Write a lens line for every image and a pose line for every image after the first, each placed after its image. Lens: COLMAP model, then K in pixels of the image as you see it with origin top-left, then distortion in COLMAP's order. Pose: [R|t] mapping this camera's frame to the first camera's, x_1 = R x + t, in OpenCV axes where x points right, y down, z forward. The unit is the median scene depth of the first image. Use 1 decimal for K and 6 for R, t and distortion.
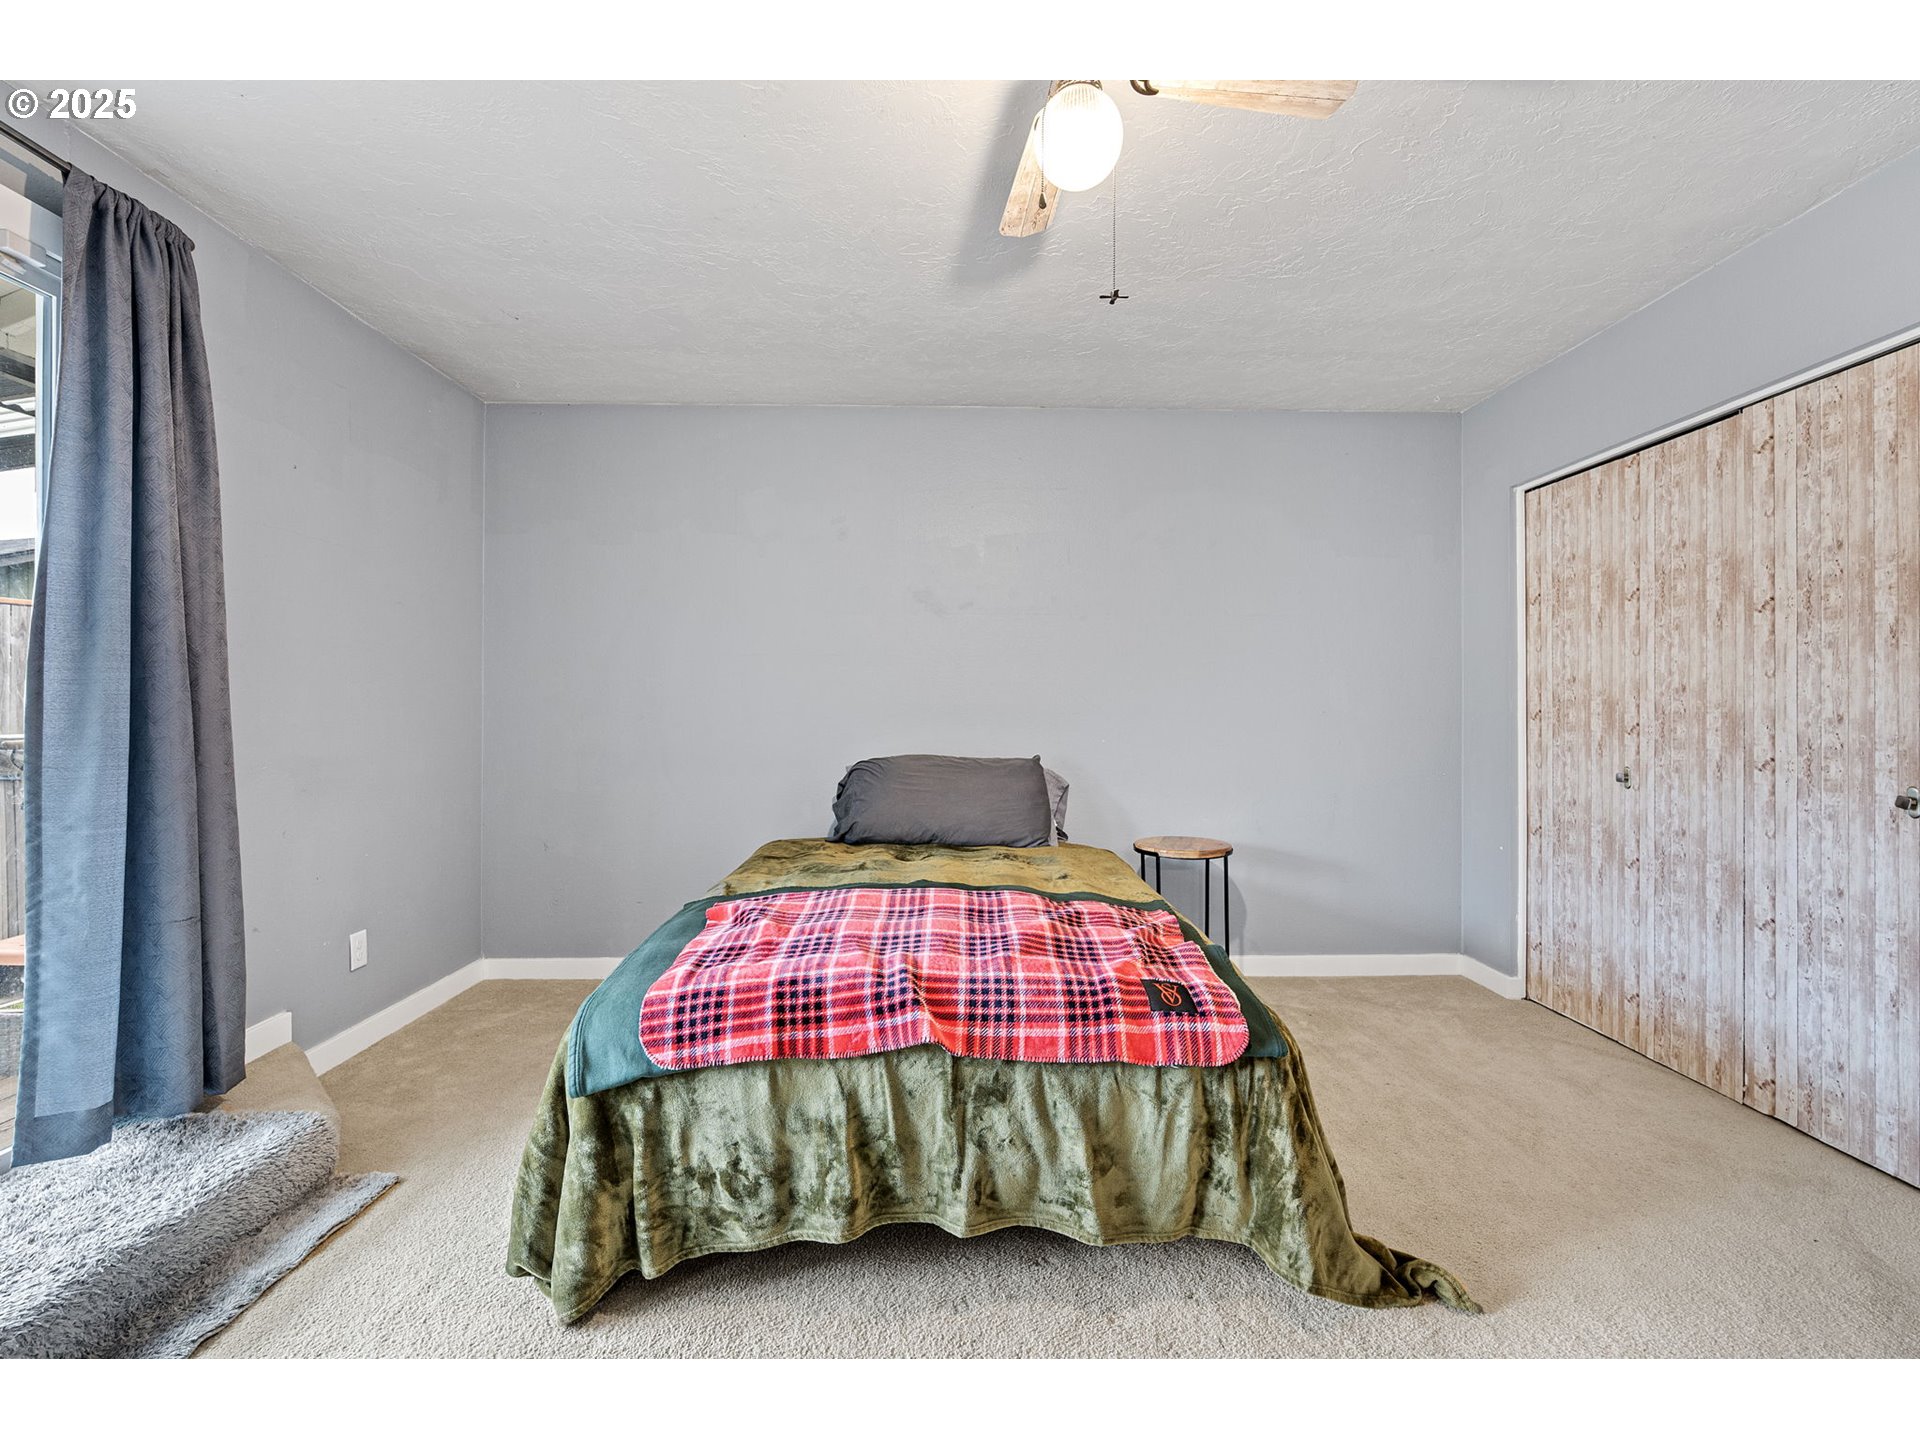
lens RADIAL K [[831.3, 0, 960.7], [0, 831.3, 711.6], [0, 0, 1]] dist [0.001362, -0.000881]
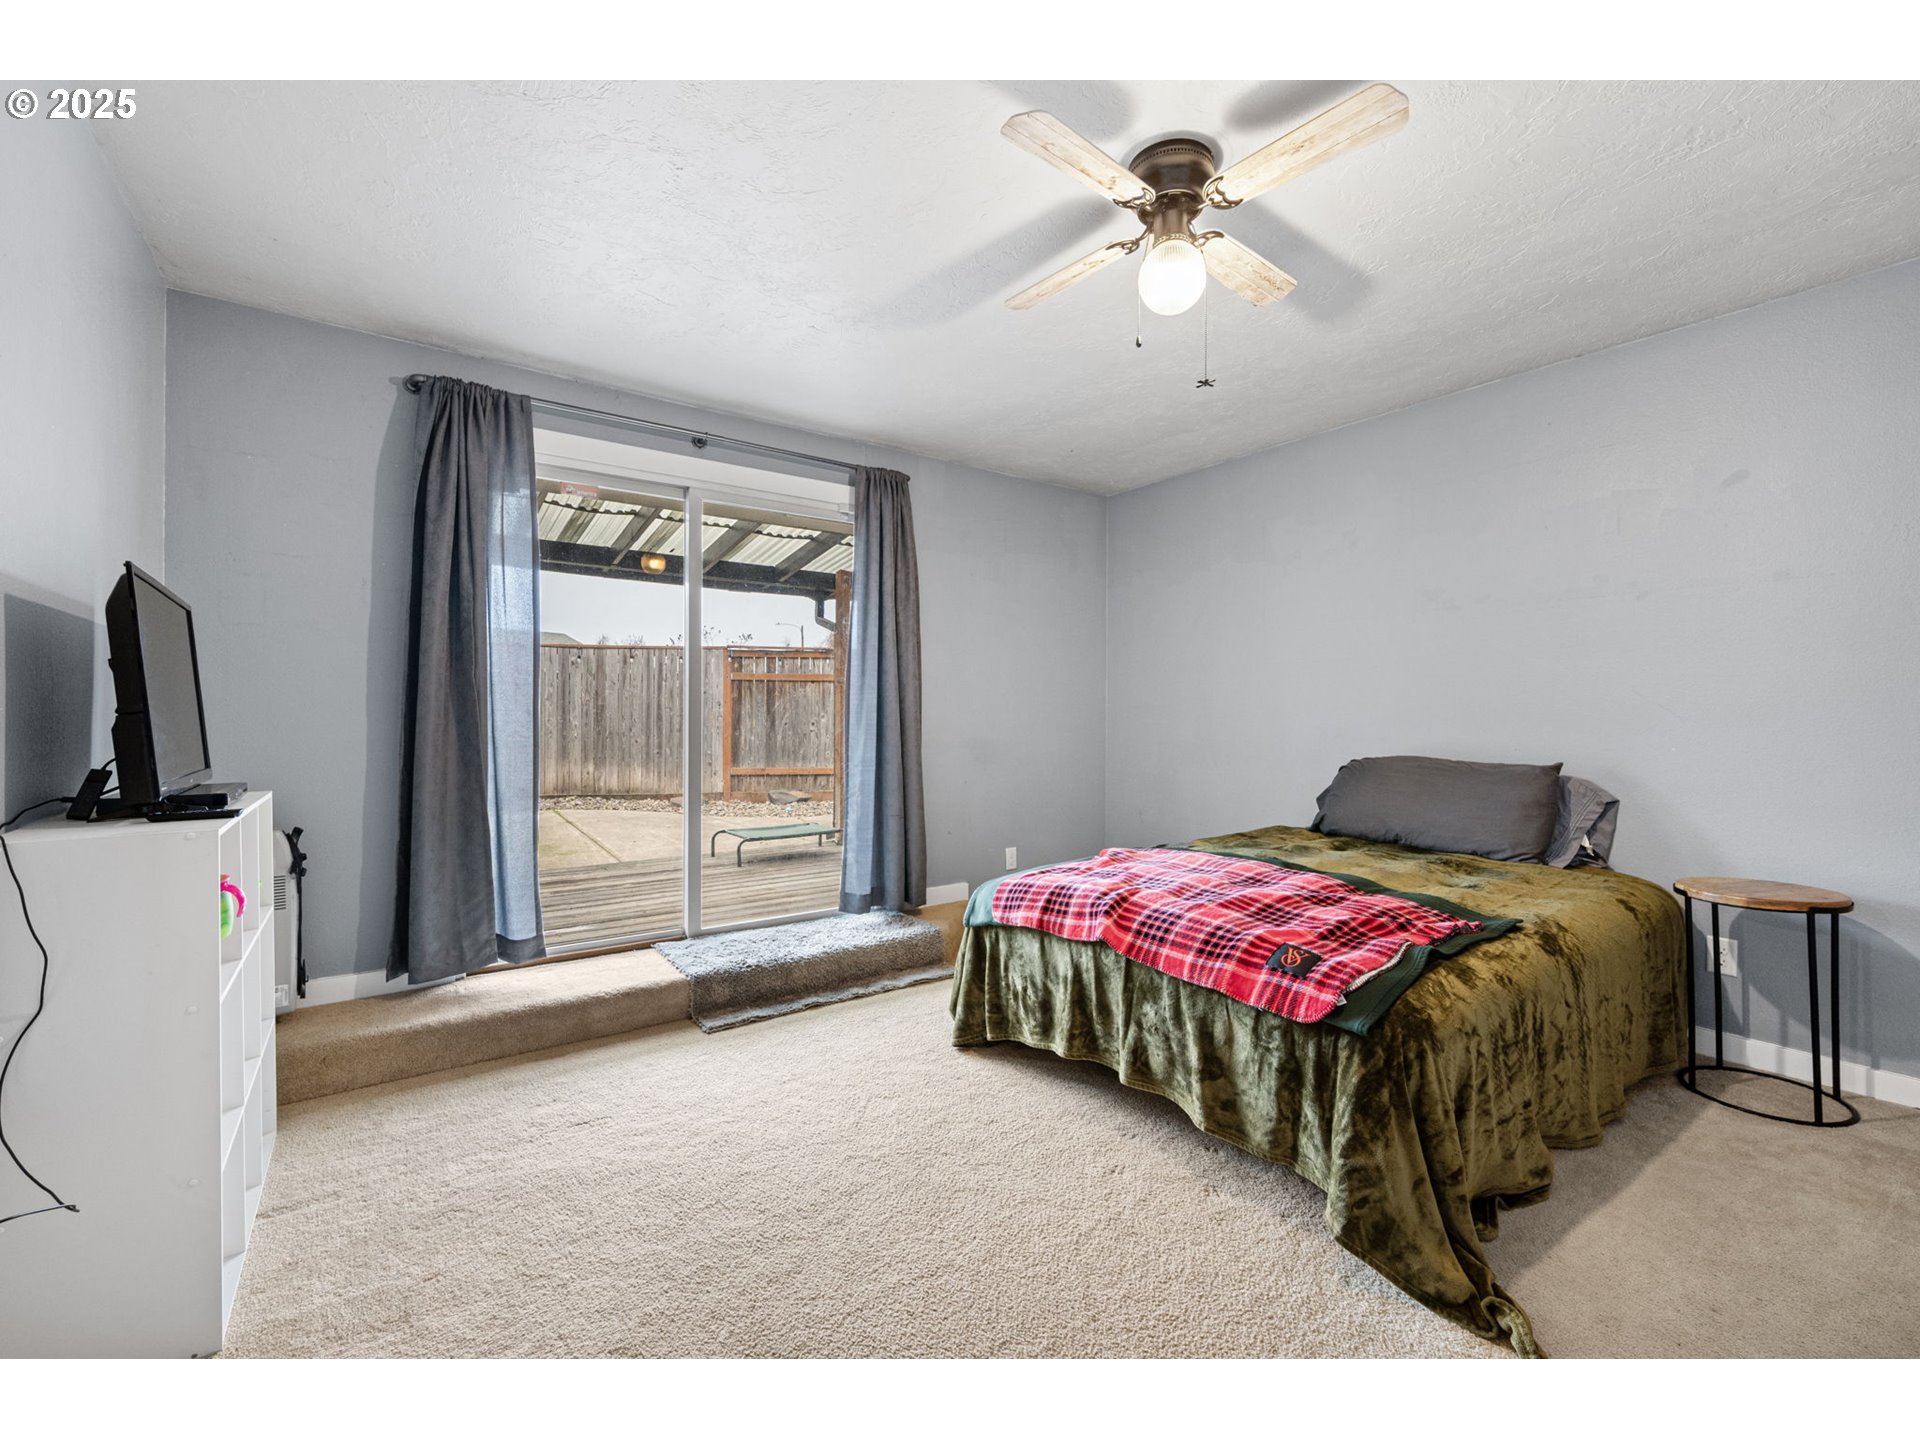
lens RADIAL K [[831.3, 0, 960.6], [0, 831.3, 719.3], [0, 0, 1]] dist [0.001362, -0.000881]
pose [[0.563270, 0.001914, -0.826271, 0.989914], [0.000059, 0.999997, 0.002357, 0.011469], [0.826273, -0.001376, 0.563268, -0.018436]]
